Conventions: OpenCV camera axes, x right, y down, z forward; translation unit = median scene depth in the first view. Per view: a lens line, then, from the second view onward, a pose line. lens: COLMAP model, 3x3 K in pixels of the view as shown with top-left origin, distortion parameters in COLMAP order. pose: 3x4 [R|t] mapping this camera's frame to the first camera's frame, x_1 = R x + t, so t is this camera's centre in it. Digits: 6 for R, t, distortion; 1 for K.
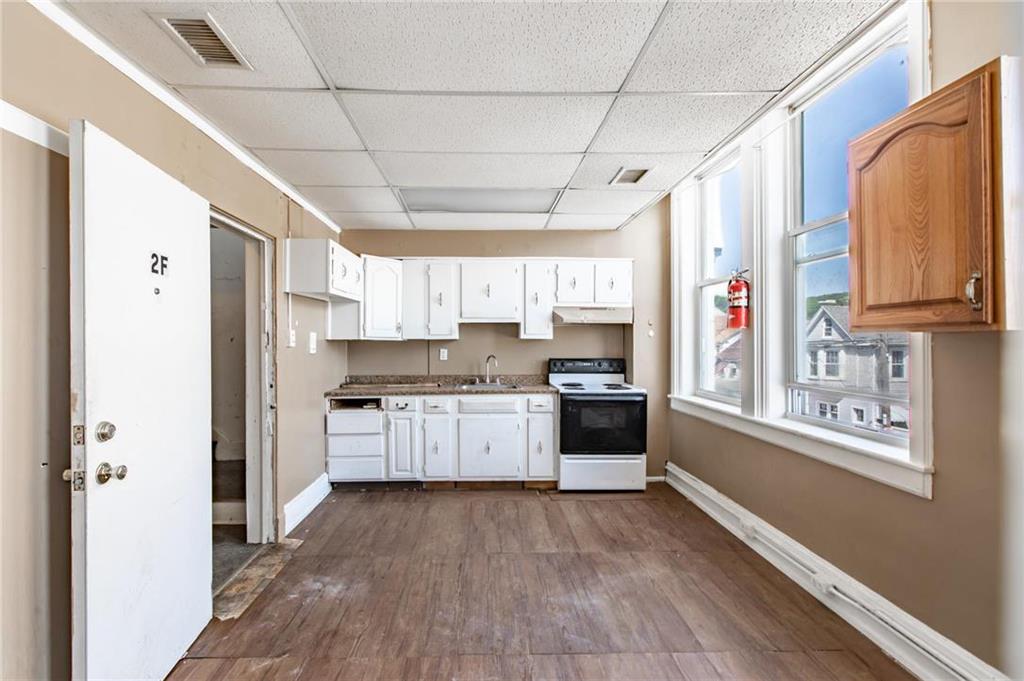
lens RADIAL K [[455.6, 0, 481.9], [0, 455.6, 343.3], [0, 0, 1]] dist [0.004205, -0.002761]
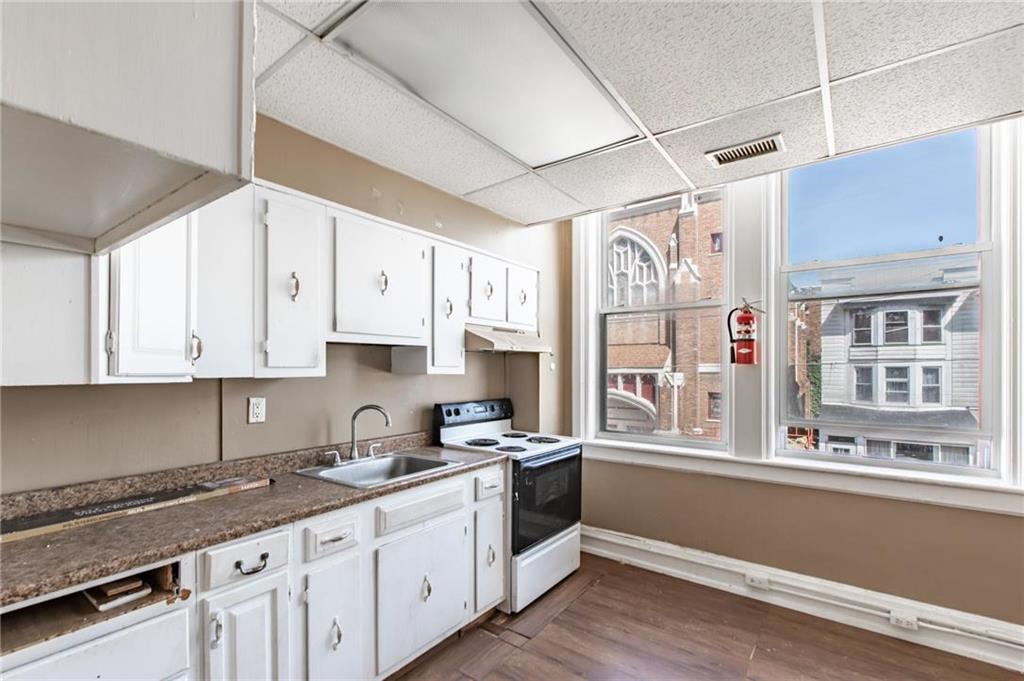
lens RADIAL K [[455.6, 0, 464.8], [0, 455.6, 364.5], [0, 0, 1]] dist [0.004205, -0.002761]
pose [[0.608657, 0.004843, 0.793418, -0.383135], [0.002074, 0.999968, -0.007695, -0.019633], [-0.793431, 0.006330, 0.608628, 0.681851]]
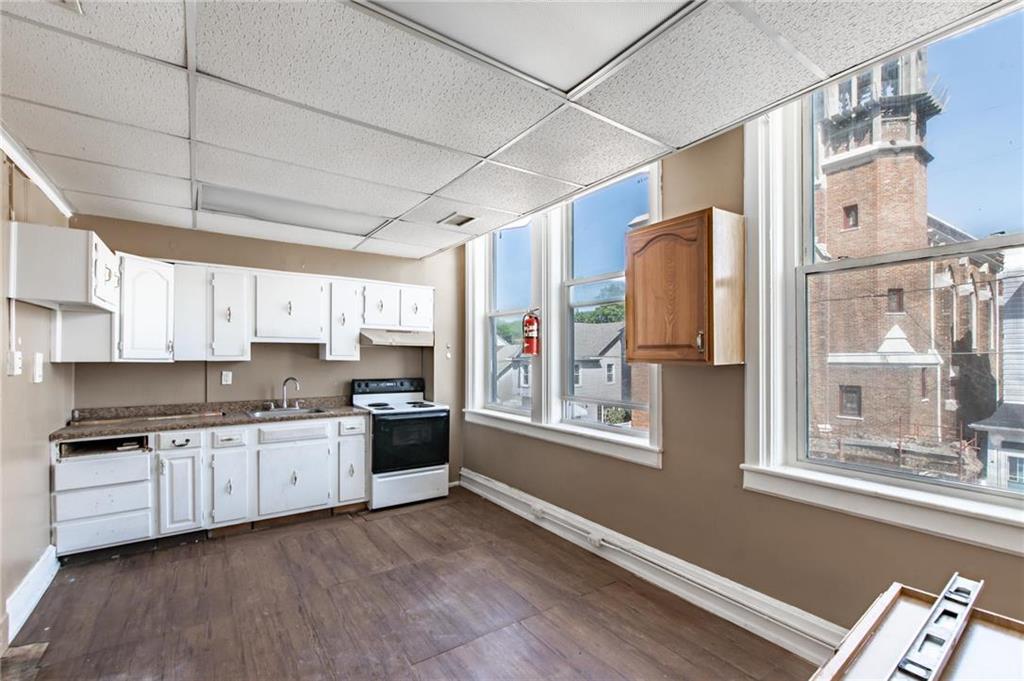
lens RADIAL K [[455.6, 0, 490.9], [0, 455.6, 355.6], [0, 0, 1]] dist [0.004205, -0.002761]
pose [[0.835139, 0.003046, 0.550030, -0.171041], [-0.001775, 0.999994, -0.002842, -0.019341], [-0.550036, 0.001397, 0.835140, 0.005248]]
